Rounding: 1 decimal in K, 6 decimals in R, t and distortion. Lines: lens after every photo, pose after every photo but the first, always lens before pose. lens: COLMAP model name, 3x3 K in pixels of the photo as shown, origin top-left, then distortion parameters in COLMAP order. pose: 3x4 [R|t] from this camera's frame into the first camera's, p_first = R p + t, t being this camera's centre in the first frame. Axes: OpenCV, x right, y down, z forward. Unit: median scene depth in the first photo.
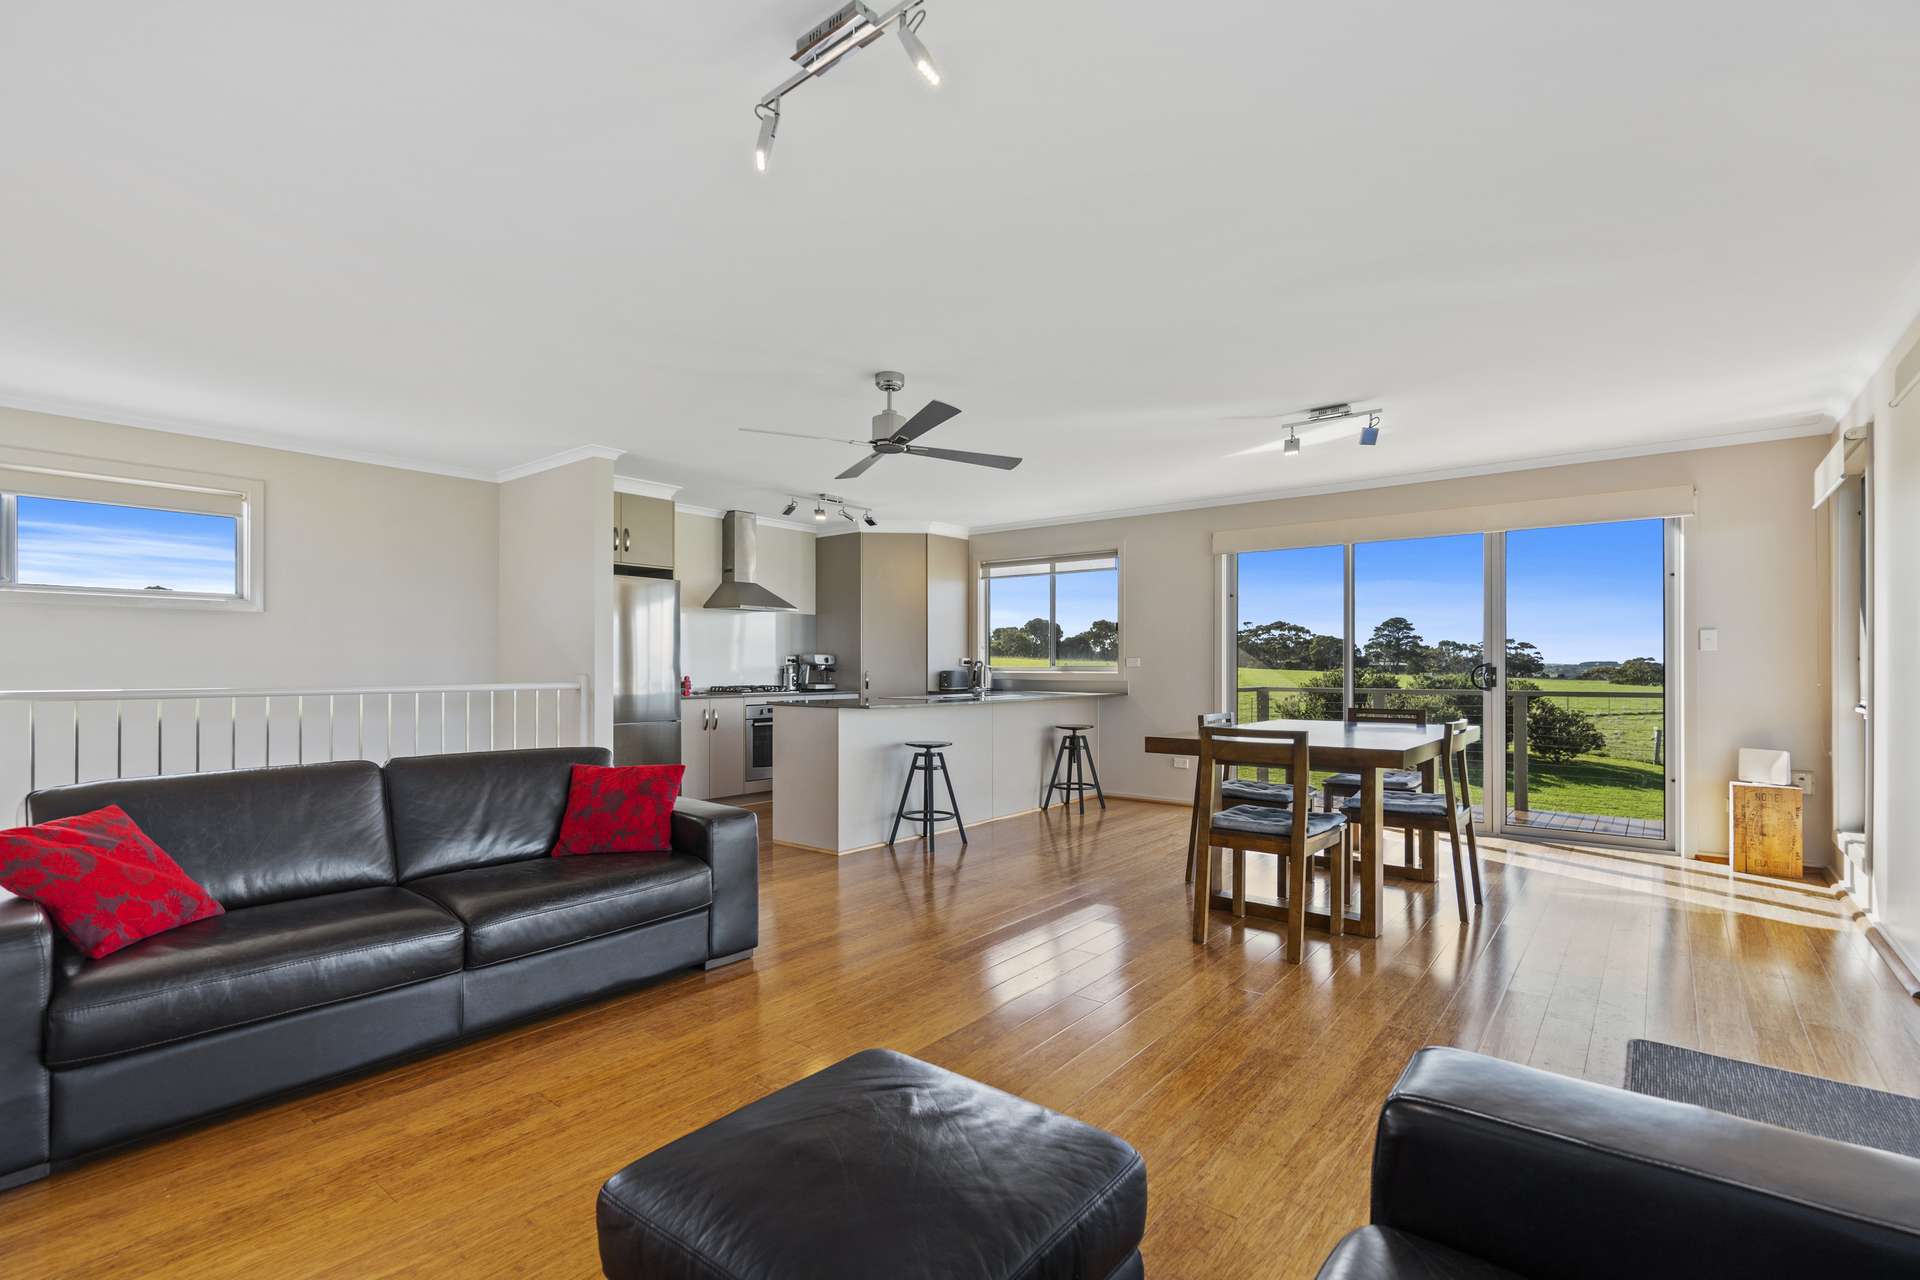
lens RADIAL K [[873.2, 0, 952.3], [0, 873.2, 643.0], [0, 0, 1]] dist [-0.001264, -0.000300]
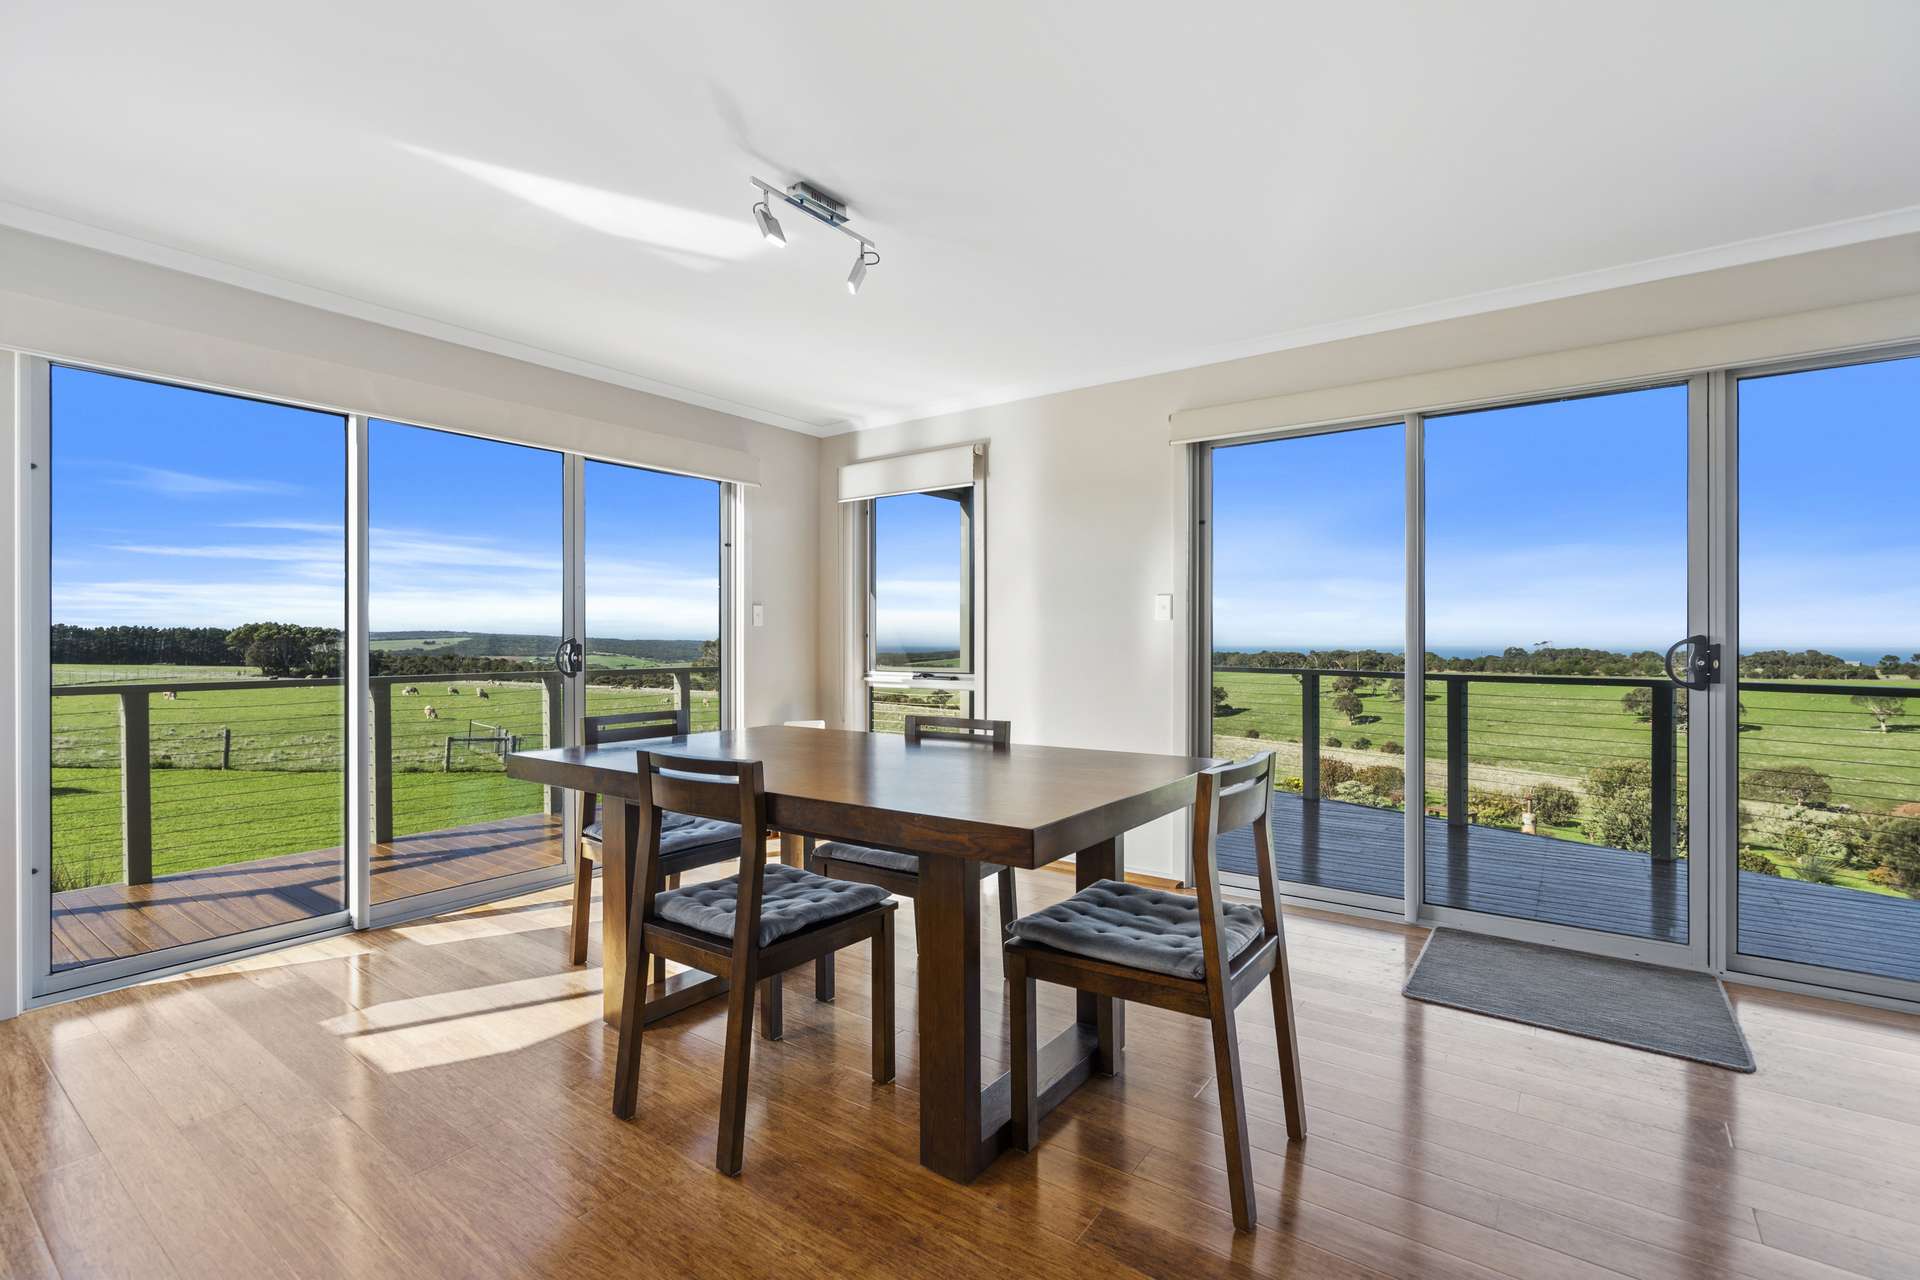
lens RADIAL K [[873.2, 0, 952.3], [0, 873.2, 643.0], [0, 0, 1]] dist [-0.001264, -0.000300]
pose [[-0.040380, -0.003983, 0.999176, -0.088129], [-0.026093, 0.999655, 0.002931, 0.012673], [-0.998844, -0.025953, -0.040470, 0.551380]]
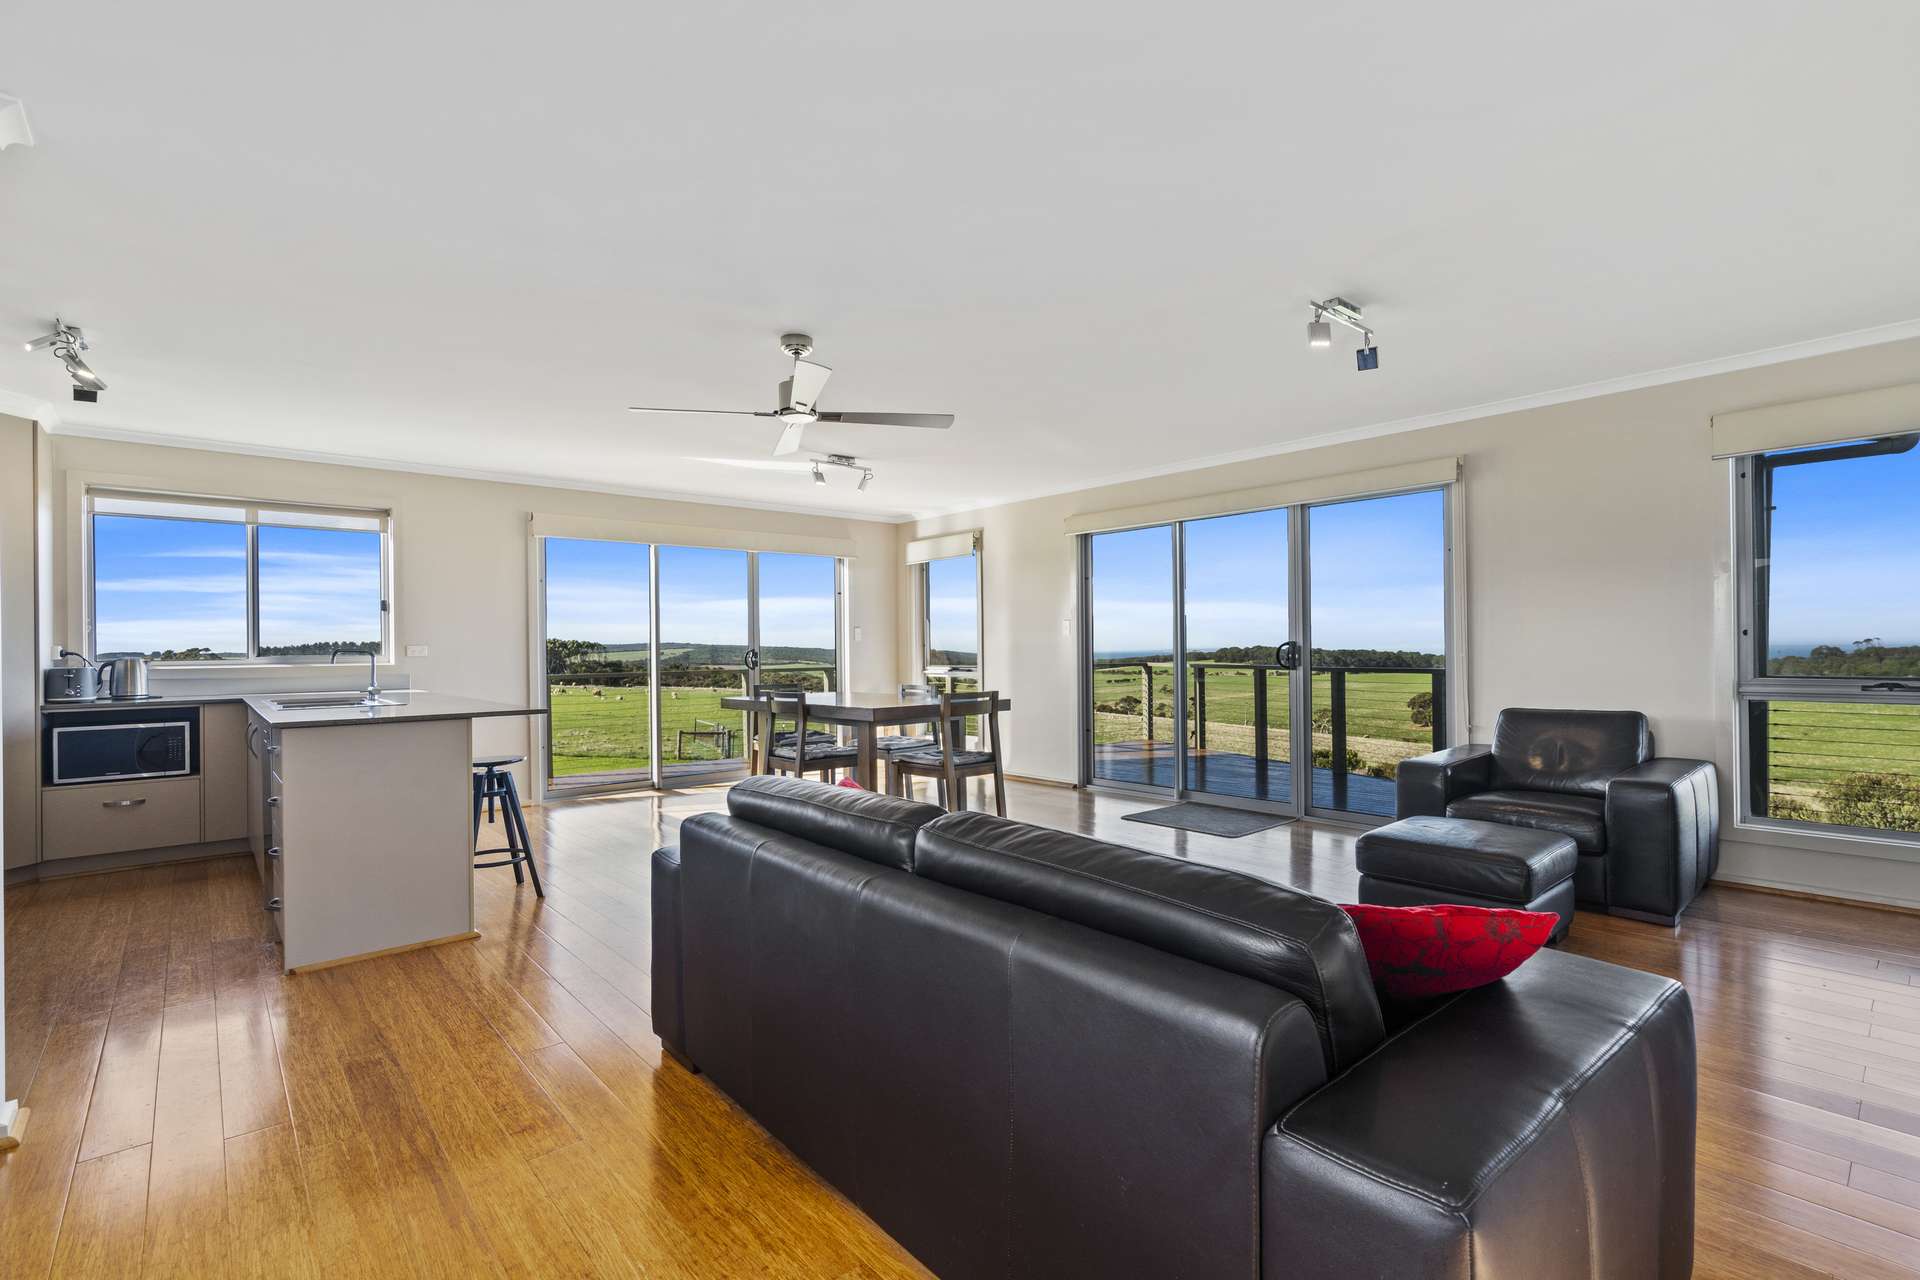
lens RADIAL K [[873.2, 0, 952.3], [0, 873.2, 643.0], [0, 0, 1]] dist [-0.001264, -0.000300]
pose [[0.175020, 0.002414, 0.984562, -0.505339], [-0.014081, 0.999901, 0.000051, 0.007280], [-0.984464, -0.013873, 0.175036, 0.355244]]
